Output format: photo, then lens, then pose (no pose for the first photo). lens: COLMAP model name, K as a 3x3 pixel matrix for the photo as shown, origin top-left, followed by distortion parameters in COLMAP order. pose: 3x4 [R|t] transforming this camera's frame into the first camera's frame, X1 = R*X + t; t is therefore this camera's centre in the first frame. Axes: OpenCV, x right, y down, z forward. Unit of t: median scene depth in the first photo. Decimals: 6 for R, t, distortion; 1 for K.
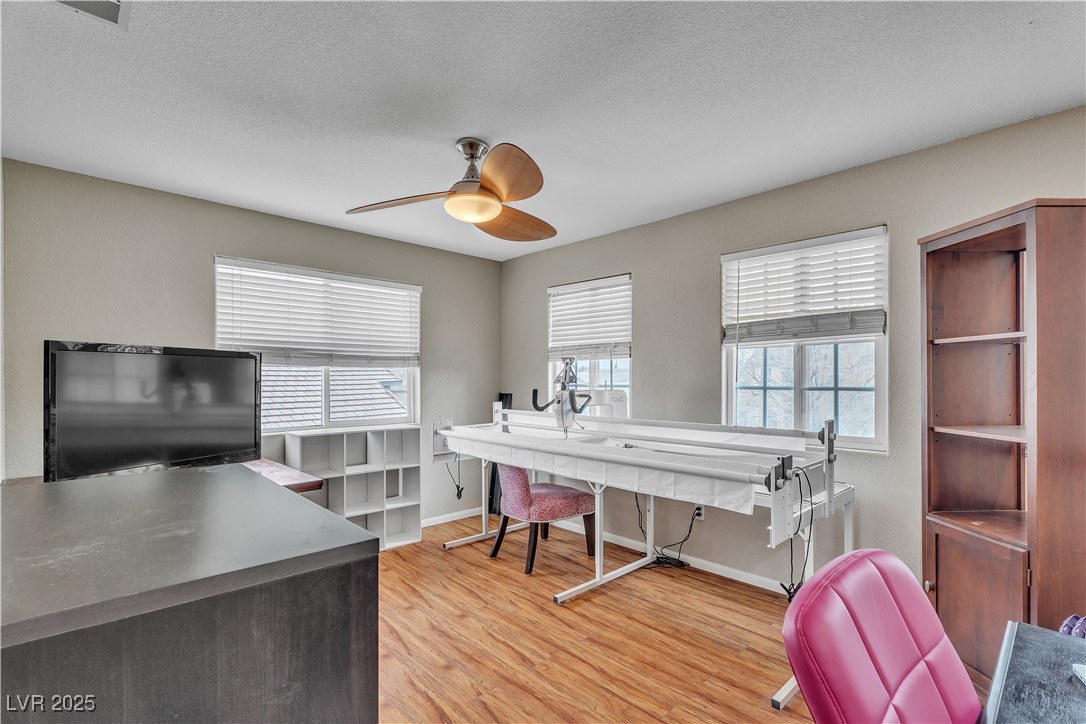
lens RADIAL K [[491.2, 0, 544.2], [0, 491.2, 381.5], [0, 0, 1]] dist [0.002788, -0.001137]
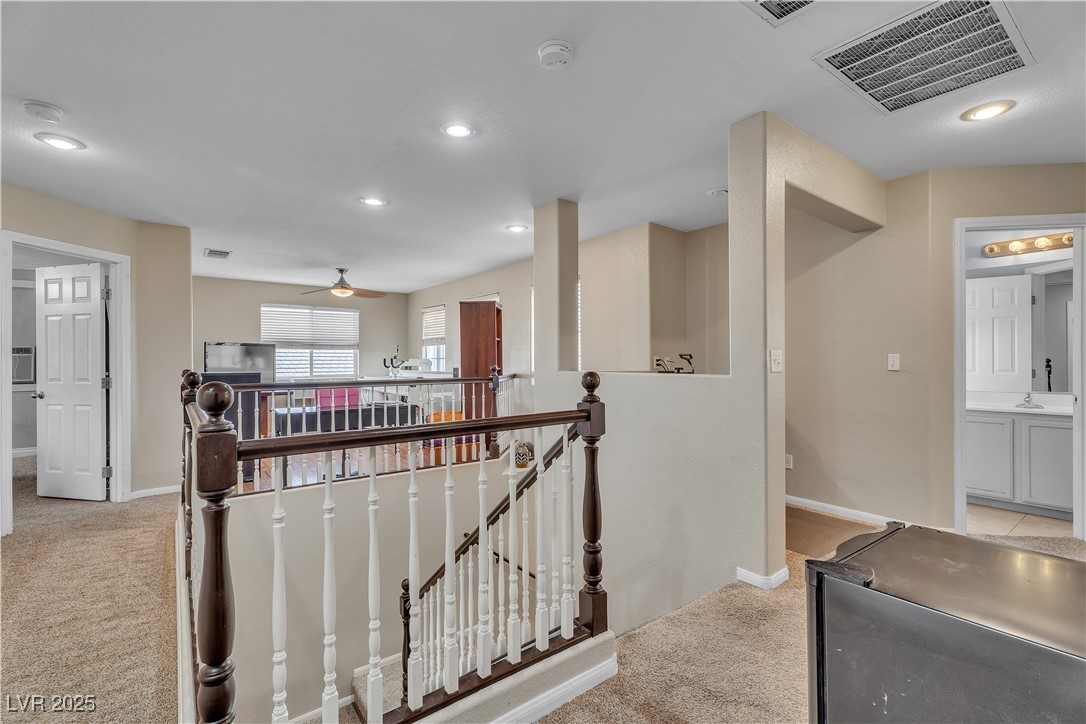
lens RADIAL K [[491.2, 0, 547.4], [0, 491.2, 358.8], [0, 0, 1]] dist [0.002788, -0.001137]
pose [[0.992958, -0.003948, -0.118405, 1.028209], [0.002854, 0.999952, -0.009403, 0.040377], [0.118436, 0.008999, 0.992921, -1.243257]]
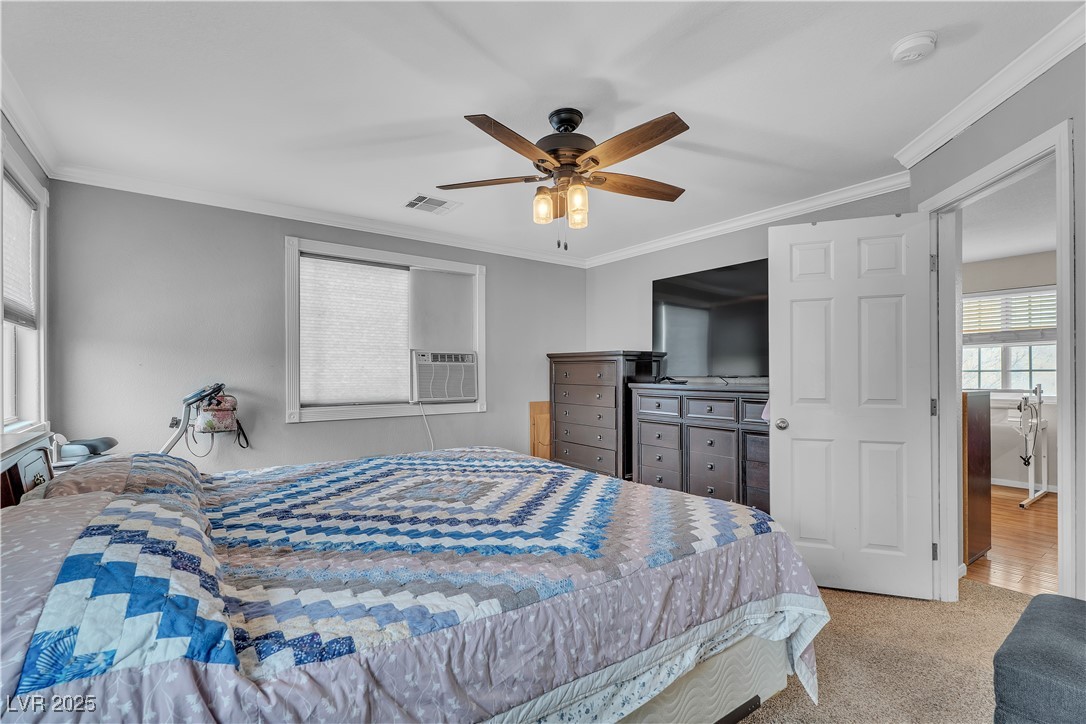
lens RADIAL K [[491.2, 0, 531.5], [0, 491.2, 375.2], [0, 0, 1]] dist [0.002788, -0.001137]
pose [[0.989759, 0.002784, -0.142724, -0.885979], [-0.003511, 0.999982, -0.004846, 0.042376], [0.142708, 0.005298, 0.989751, -0.971419]]
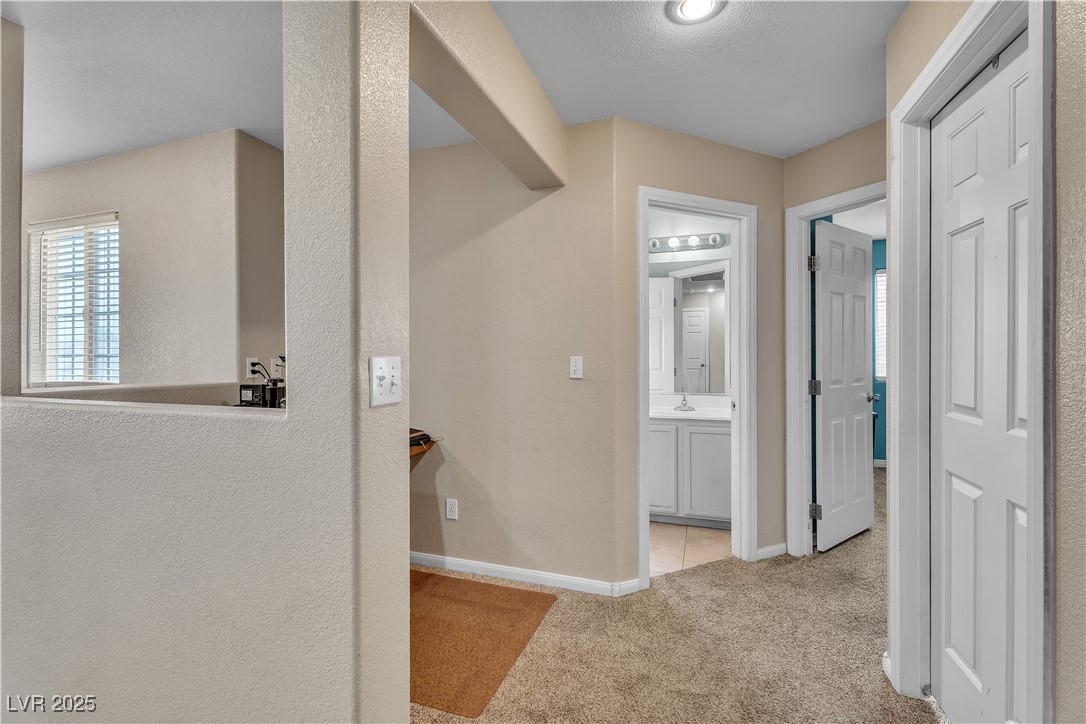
lens RADIAL K [[491.2, 0, 543.2], [0, 491.2, 354.8], [0, 0, 1]] dist [0.002788, -0.001137]
pose [[0.893908, -0.004853, 0.448225, 1.258340], [0.006359, 0.999978, -0.001854, 0.018975], [-0.448206, 0.004507, 0.893919, -0.750991]]
